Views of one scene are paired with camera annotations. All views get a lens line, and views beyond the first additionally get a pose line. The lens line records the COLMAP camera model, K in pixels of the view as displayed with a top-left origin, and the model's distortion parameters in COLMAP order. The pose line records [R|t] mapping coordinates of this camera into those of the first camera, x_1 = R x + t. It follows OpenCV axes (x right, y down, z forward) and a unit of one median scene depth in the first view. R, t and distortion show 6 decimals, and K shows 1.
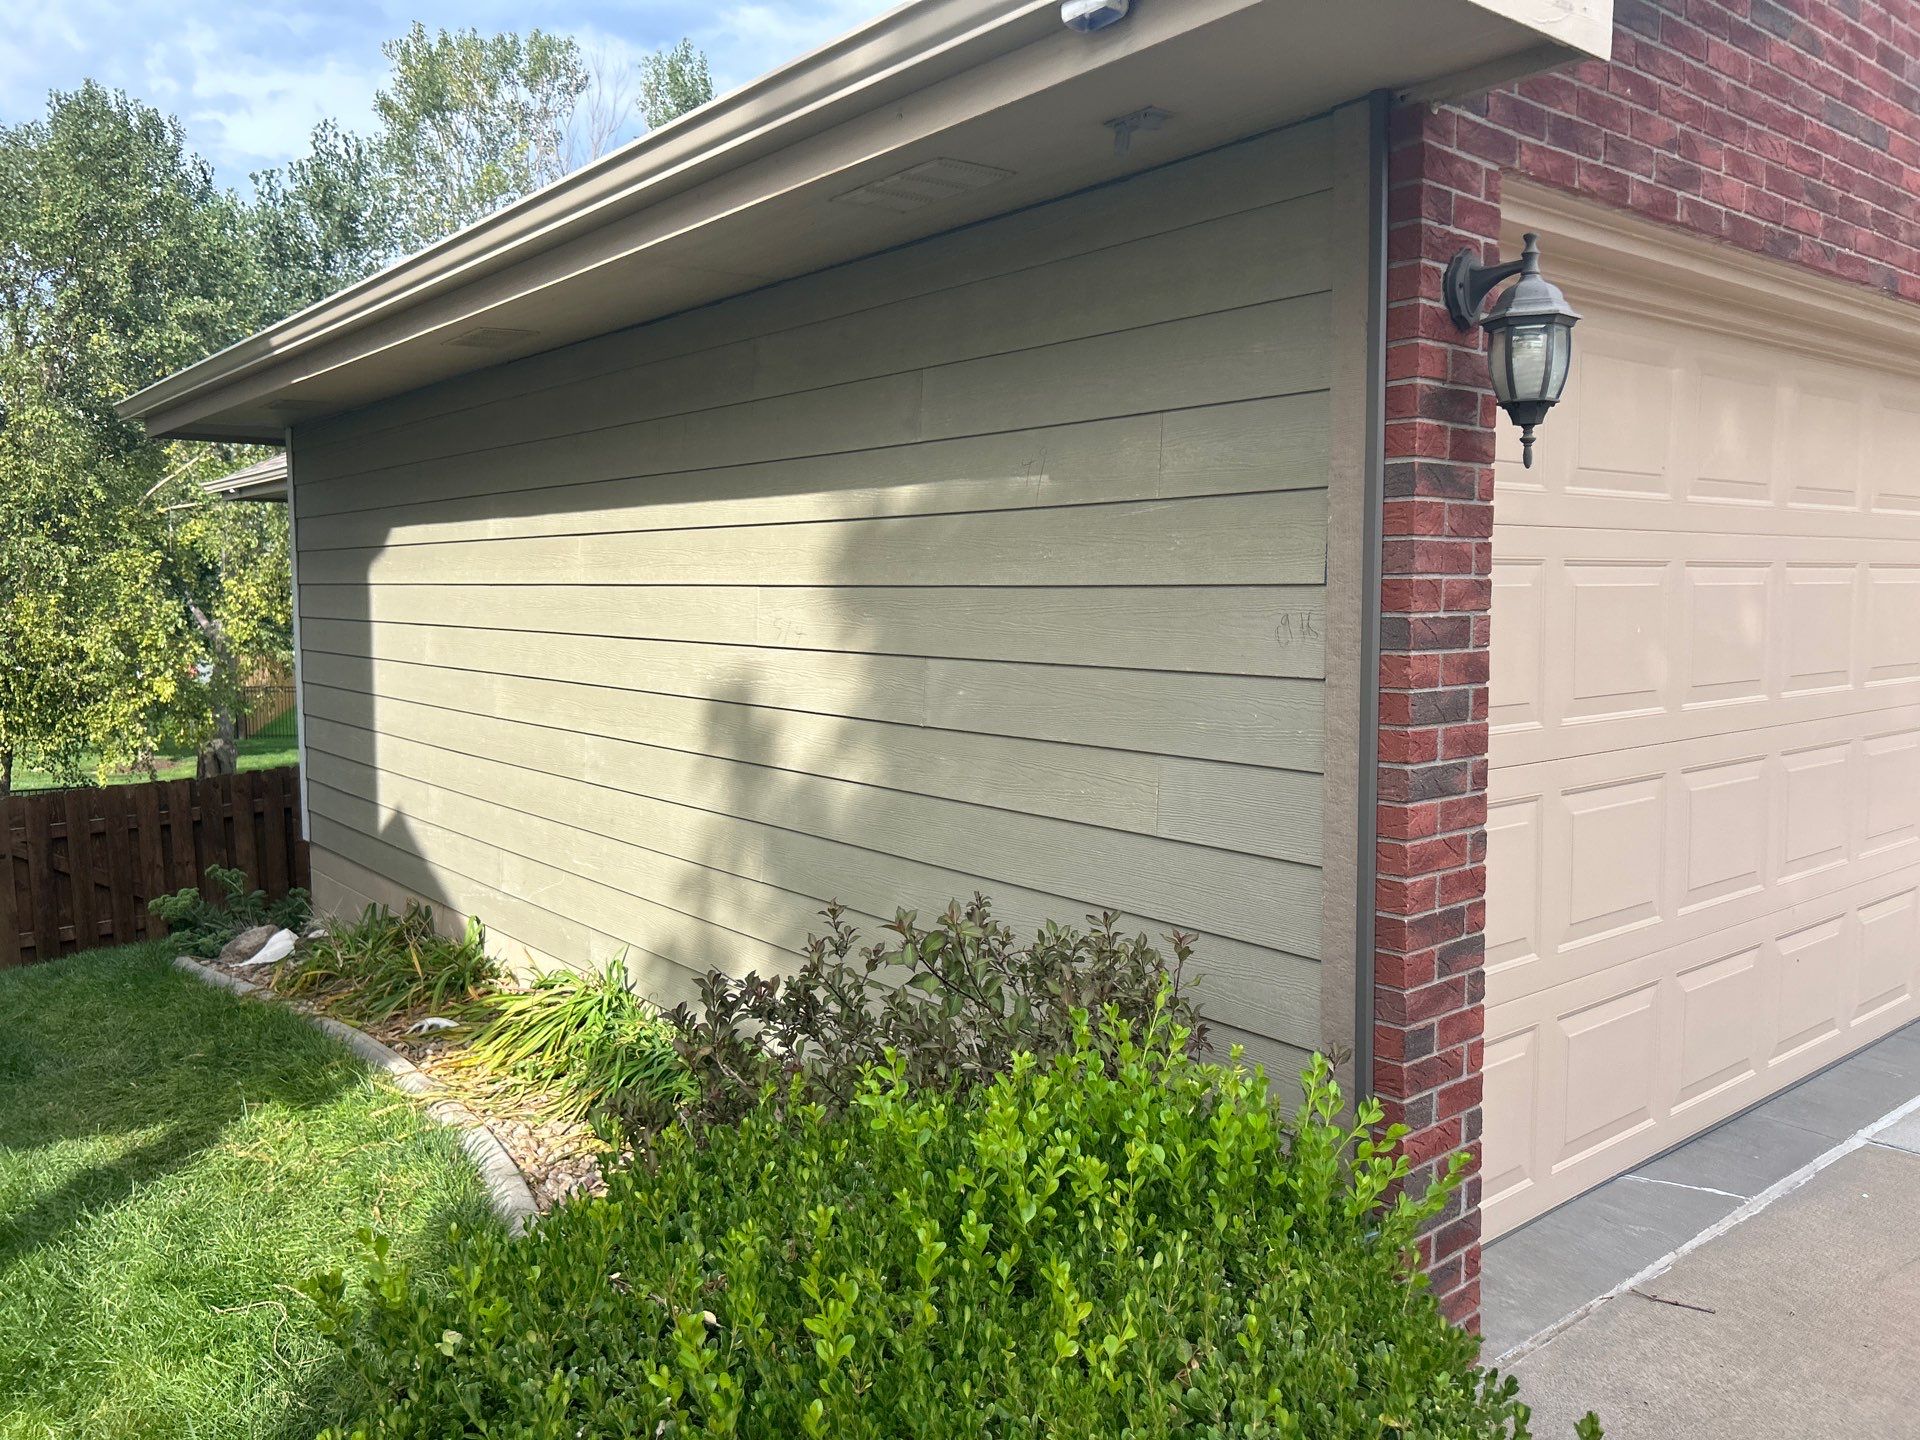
lens RADIAL K [[1456.8, 0, 975.4], [0, 1456.8, 707.6], [0, 0, 1]] dist [0.024455, -0.021653]
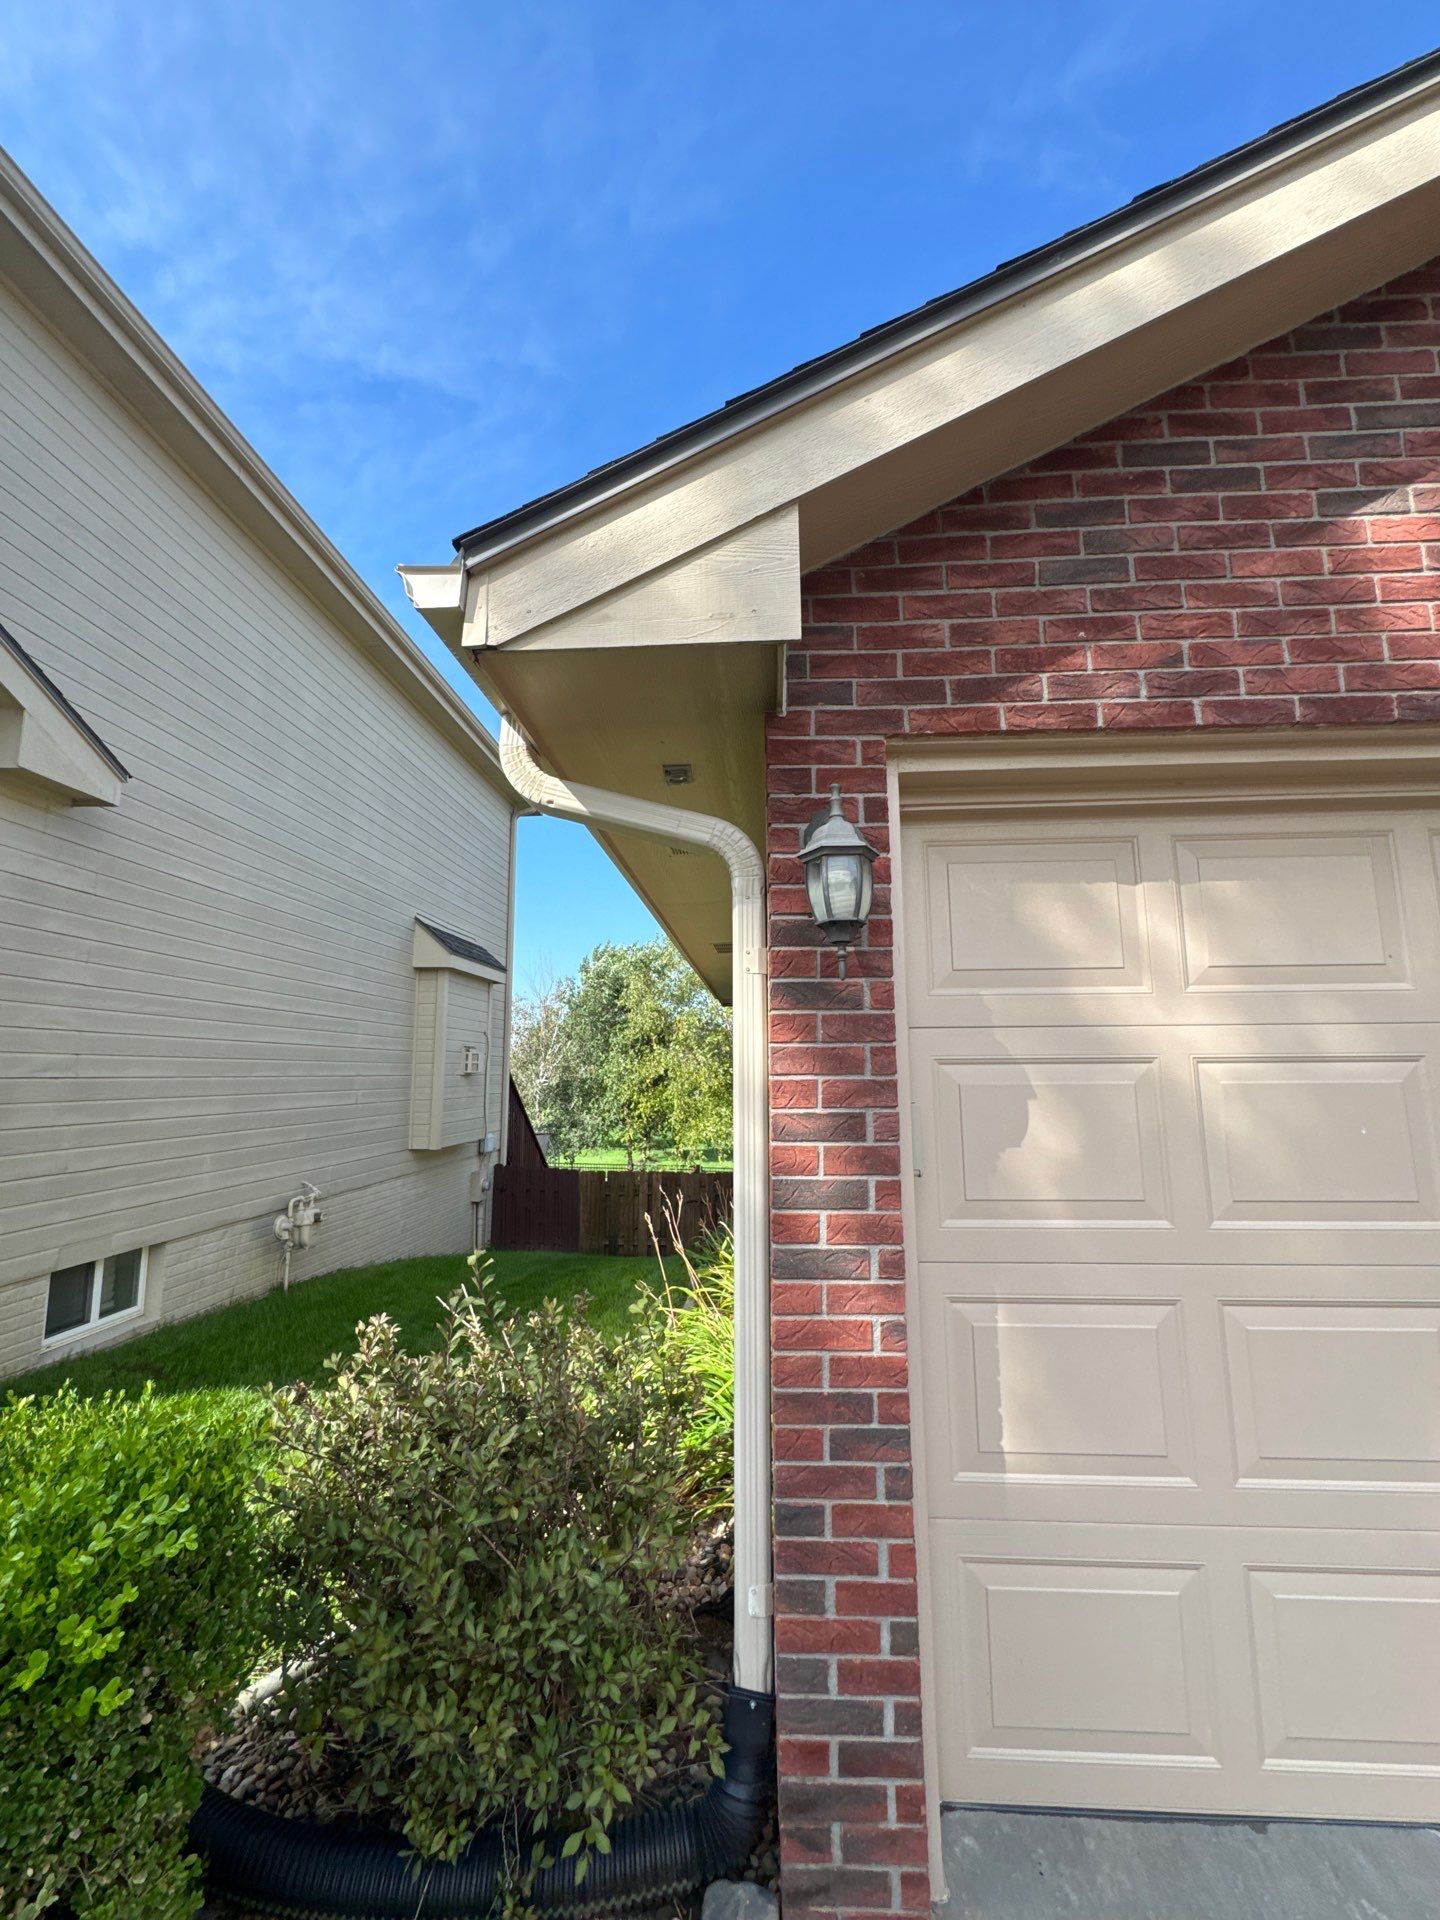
lens RADIAL K [[786.3, 0, 707.7], [0, 786.3, 959.2], [0, 0, 1]] dist [0.000636, -0.000513]
pose [[0.735674, -0.091378, -0.671144, 0.533612], [-0.057110, 0.978962, -0.195889, -0.042494], [0.674924, 0.182440, 0.714978, 0.374173]]
